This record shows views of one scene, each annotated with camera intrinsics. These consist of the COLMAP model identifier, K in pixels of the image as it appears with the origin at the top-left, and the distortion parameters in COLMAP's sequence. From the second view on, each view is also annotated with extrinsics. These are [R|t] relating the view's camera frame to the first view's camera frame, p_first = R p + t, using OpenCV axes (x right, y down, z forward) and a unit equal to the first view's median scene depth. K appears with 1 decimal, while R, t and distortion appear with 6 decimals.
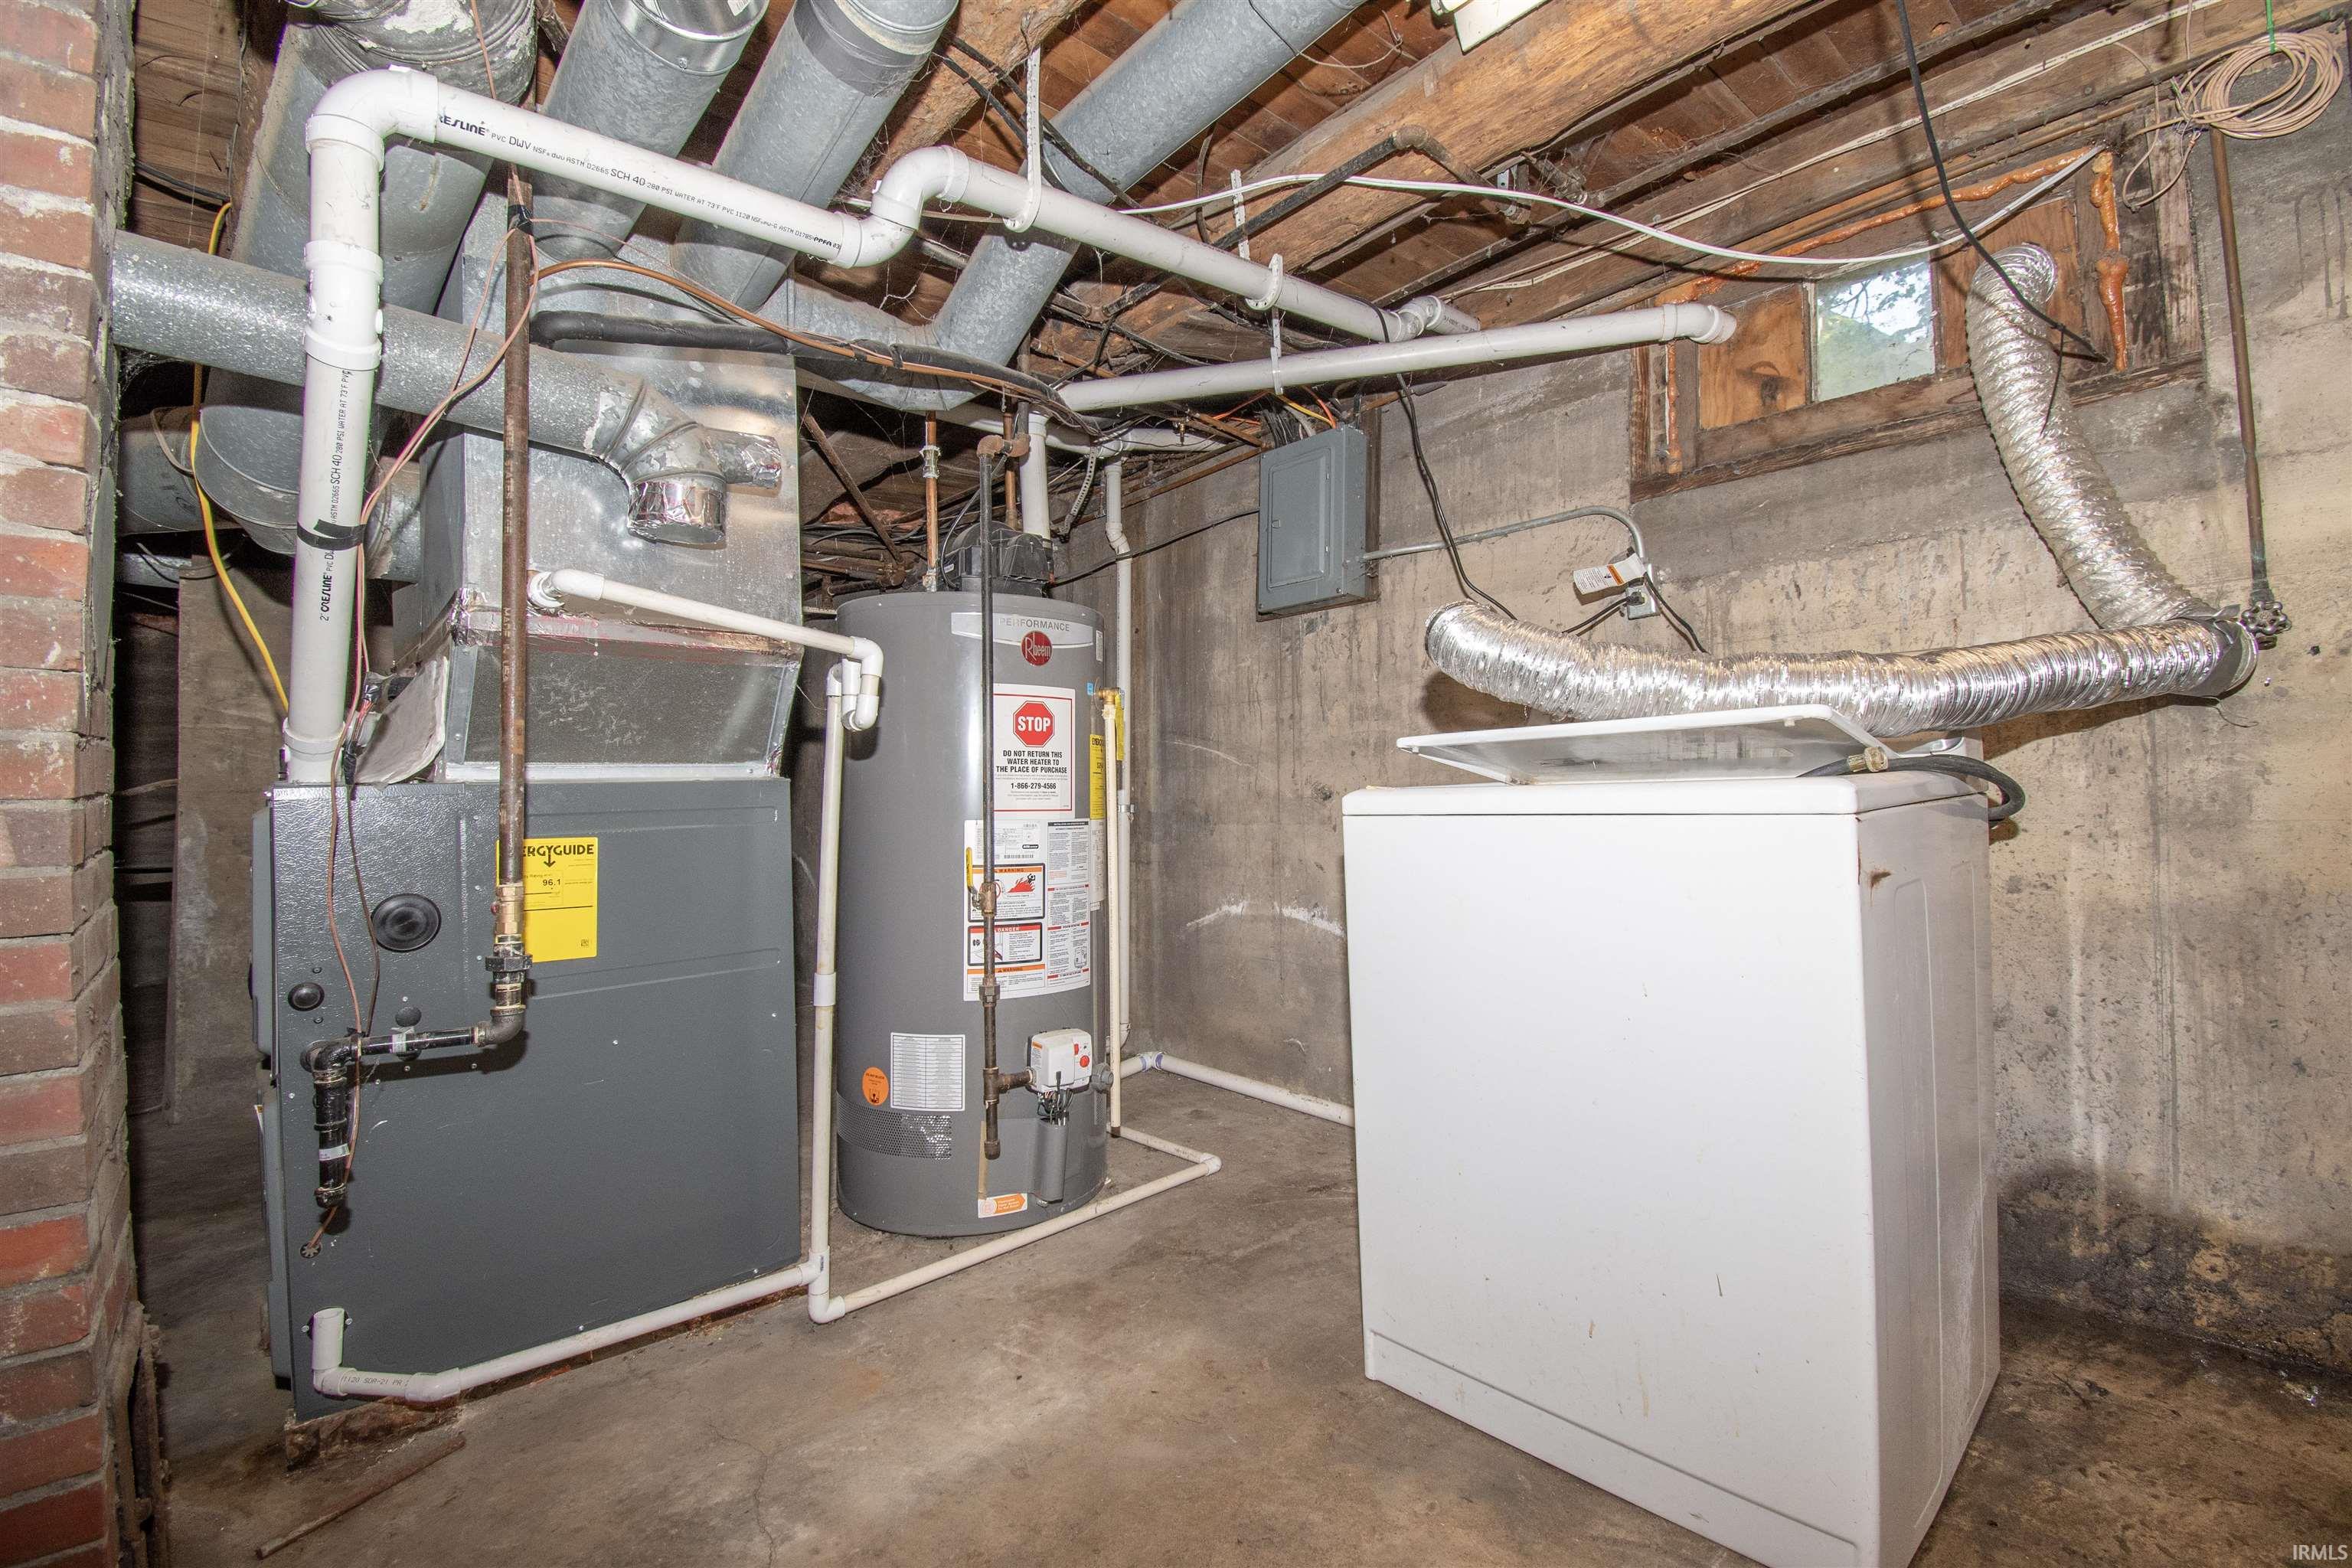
lens RADIAL K [[1086.5, 0, 1143.6], [0, 1086.5, 755.4], [0, 0, 1]] dist [0.013093, -0.023075]
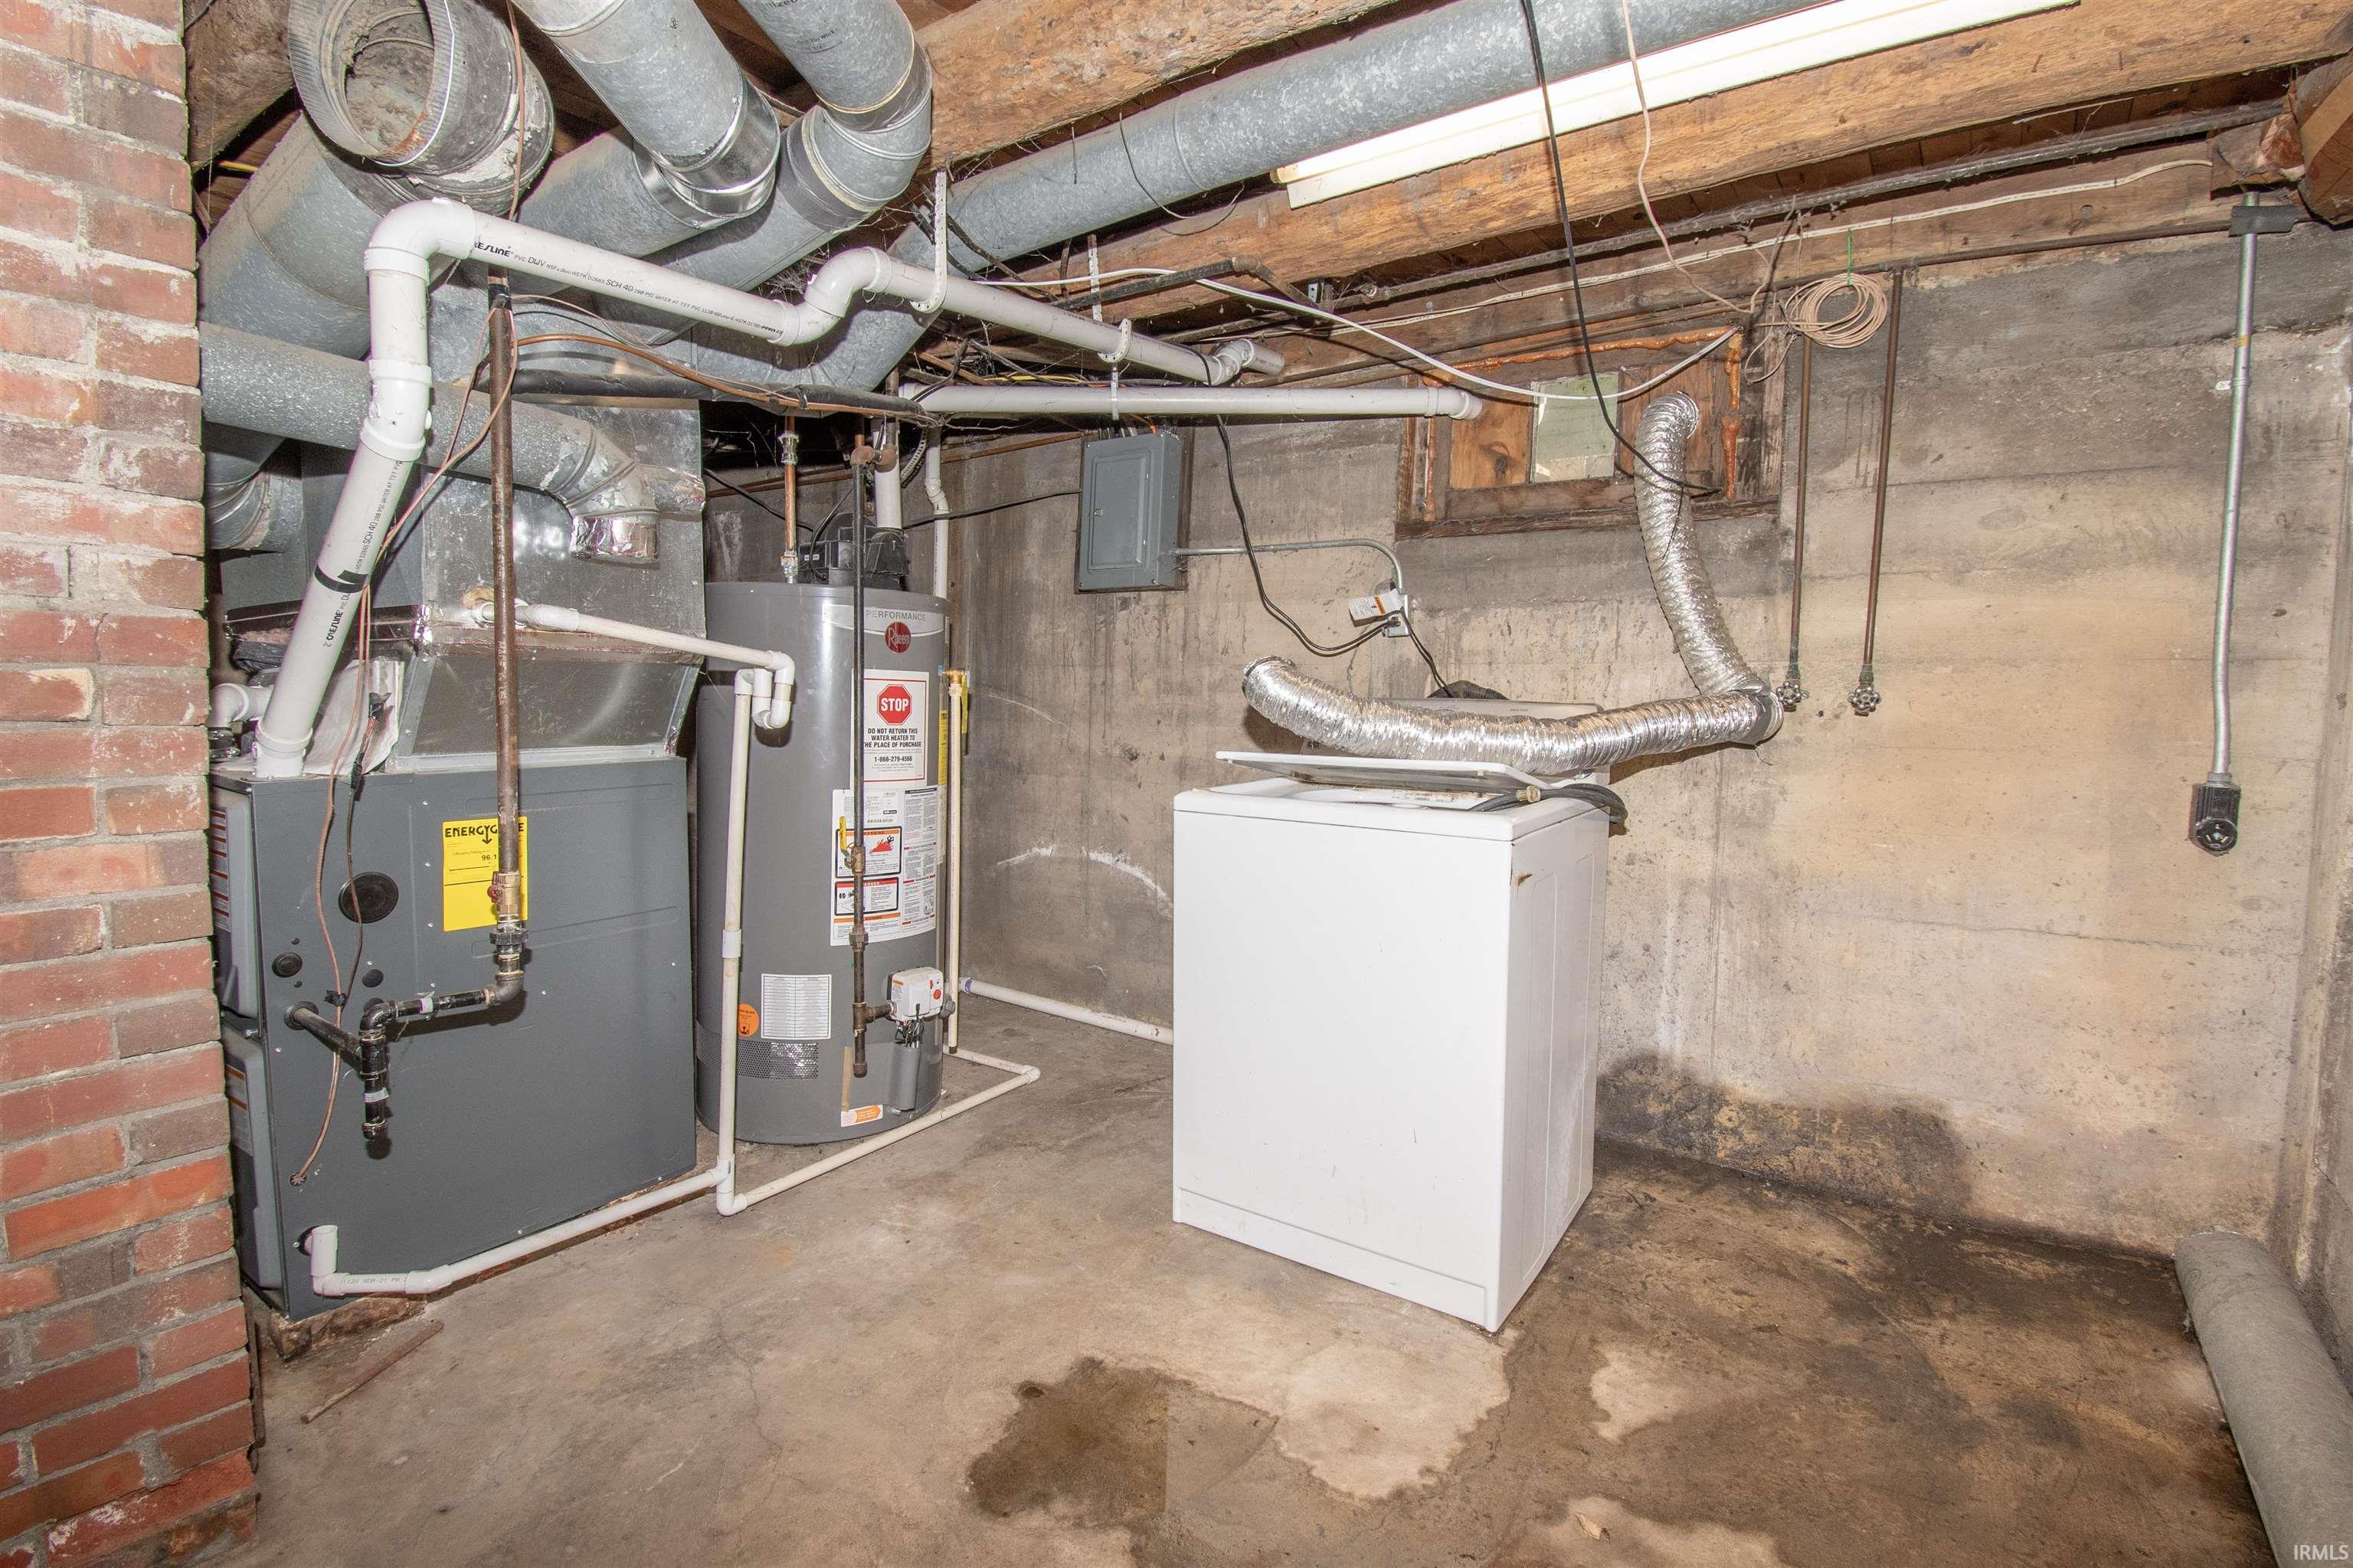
lens RADIAL K [[1061.4, 0, 1166.2], [0, 1061.4, 793.7], [0, 0, 1]] dist [0.002155, -0.006463]
pose [[0.975536, 0.016333, 0.219233, -0.087421], [-0.038741, 0.994402, 0.098305, -0.074761], [-0.216400, -0.104393, 0.970707, -0.191934]]
